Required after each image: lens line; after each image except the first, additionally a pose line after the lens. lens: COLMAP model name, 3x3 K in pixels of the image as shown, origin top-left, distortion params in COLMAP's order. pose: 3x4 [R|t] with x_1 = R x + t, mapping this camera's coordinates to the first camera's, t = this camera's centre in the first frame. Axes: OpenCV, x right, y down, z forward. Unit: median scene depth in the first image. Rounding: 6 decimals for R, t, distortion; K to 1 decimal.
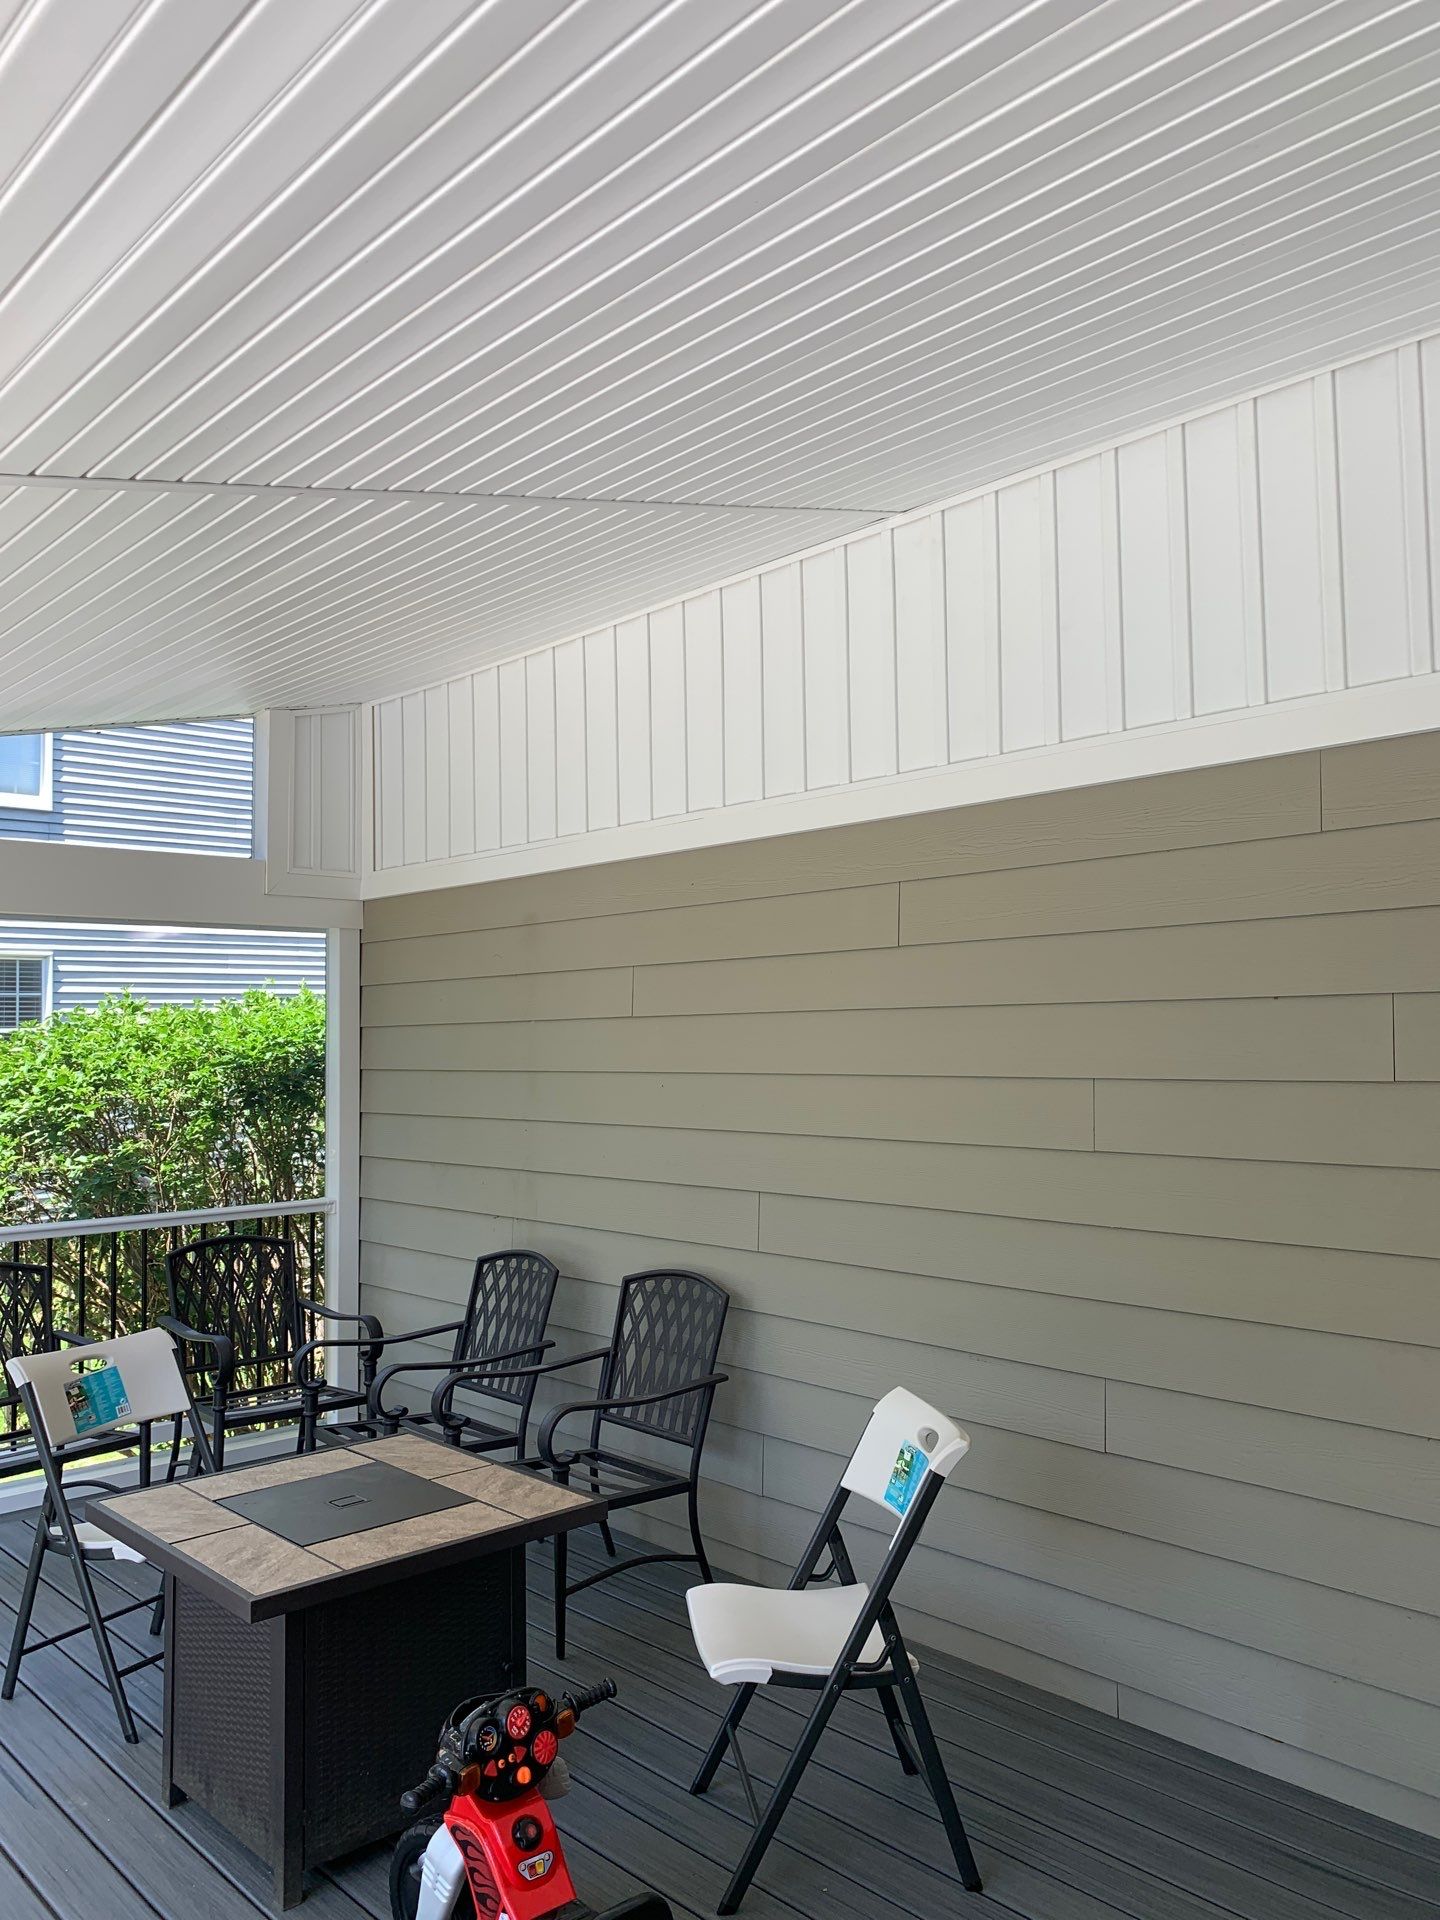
lens RADIAL K [[1460.4, 0, 715.3], [0, 1460.4, 965.6], [0, 0, 1]] dist [0.003622, 0.000005]
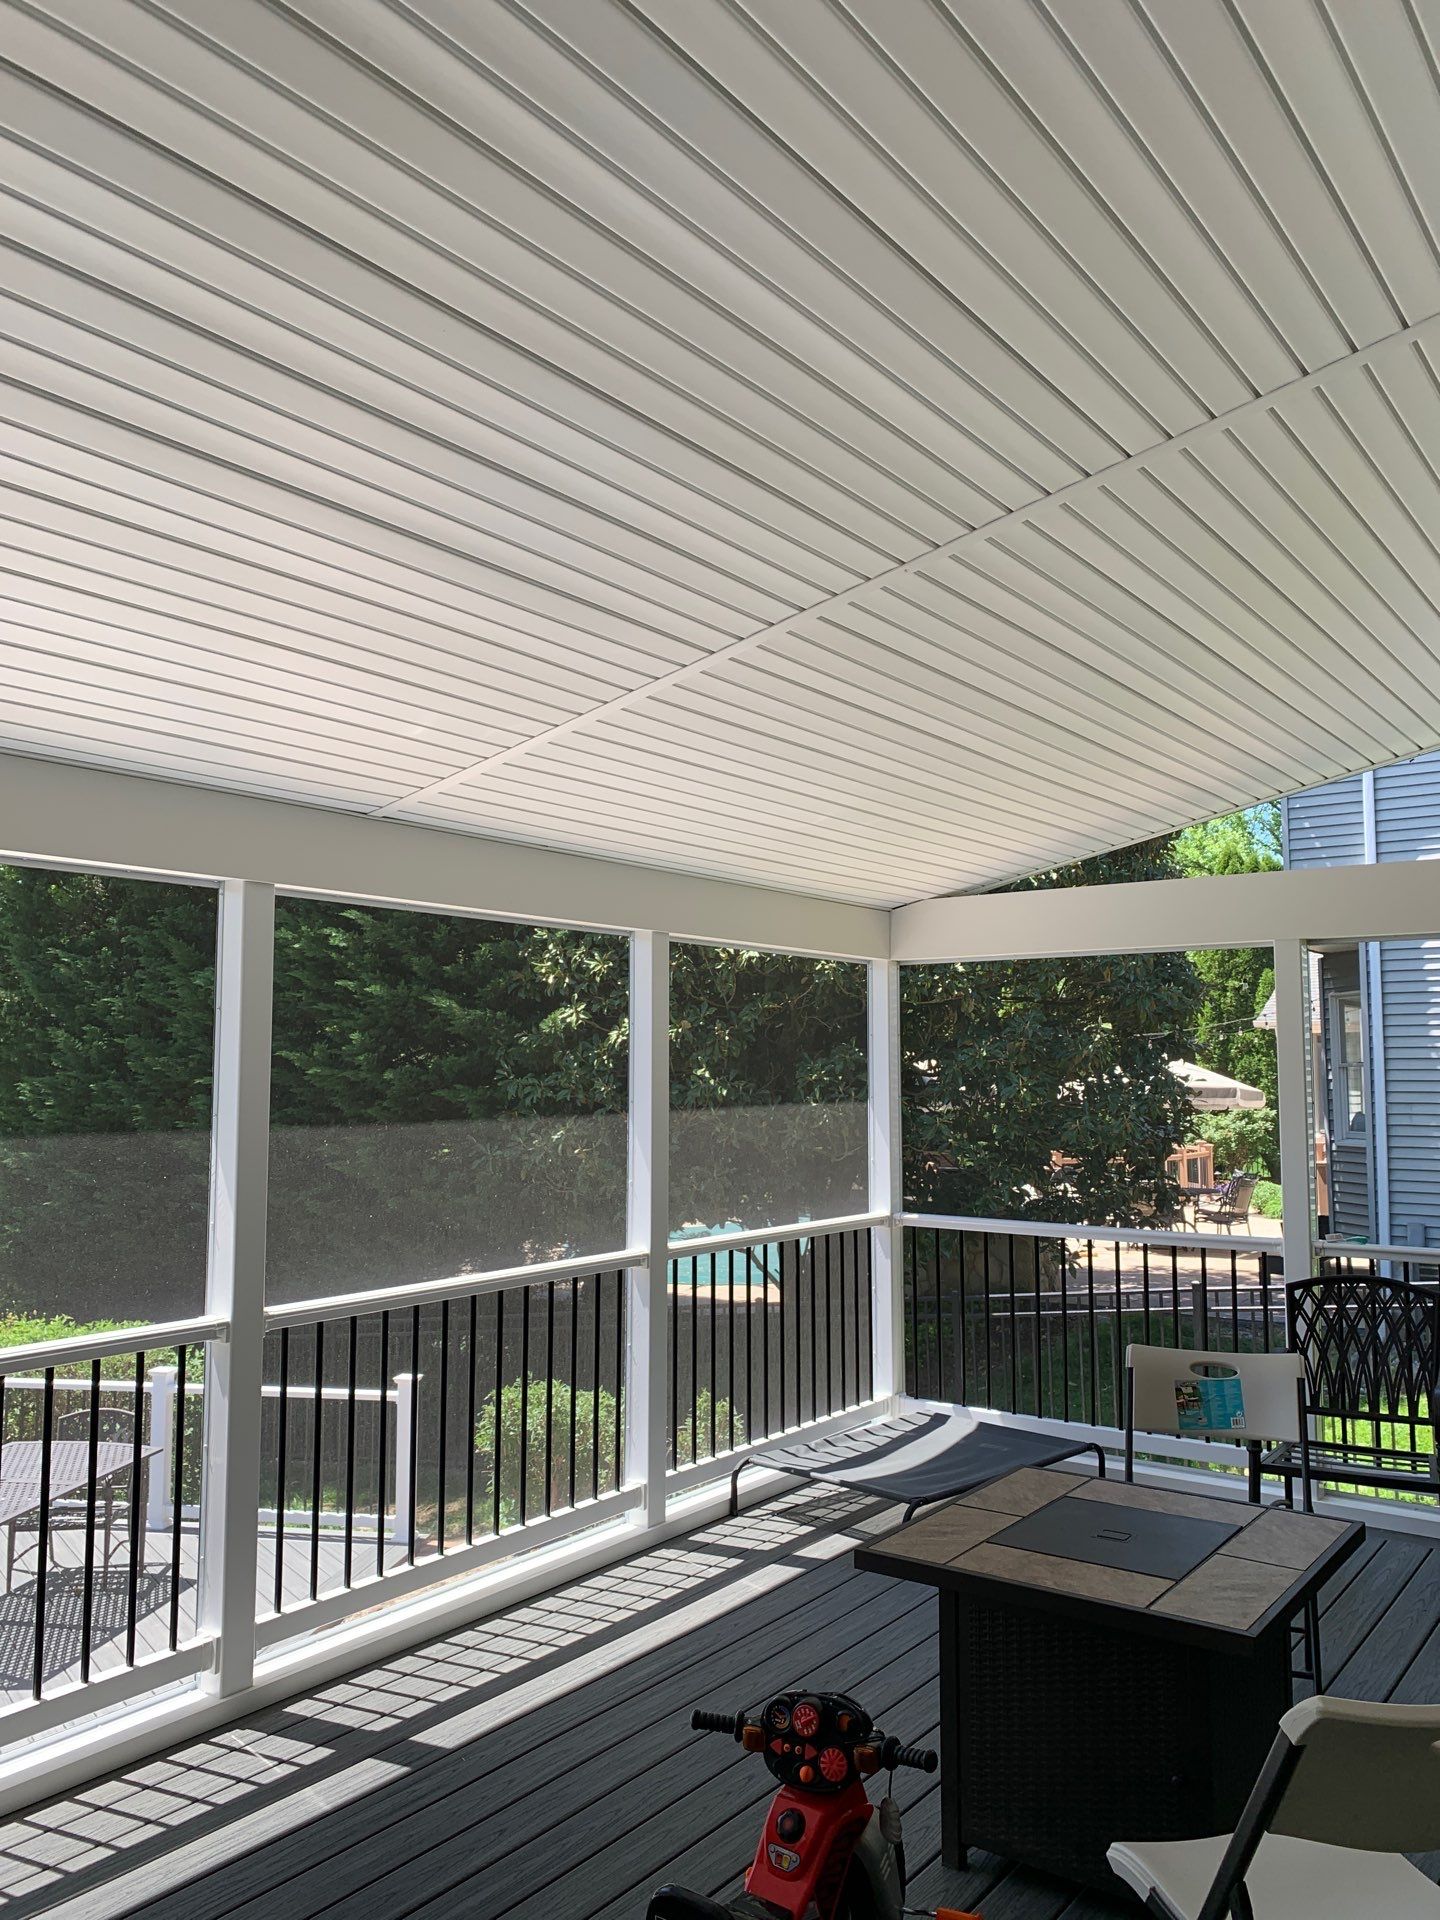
lens RADIAL K [[1460.4, 0, 722.1], [0, 1460.4, 953.9], [0, 0, 1]] dist [0.003622, 0.000005]
pose [[0.193481, -0.069057, -0.978671, 0.677029], [0.051626, 0.996854, -0.060133, 0.023860], [0.979745, -0.038890, 0.196437, 0.562616]]
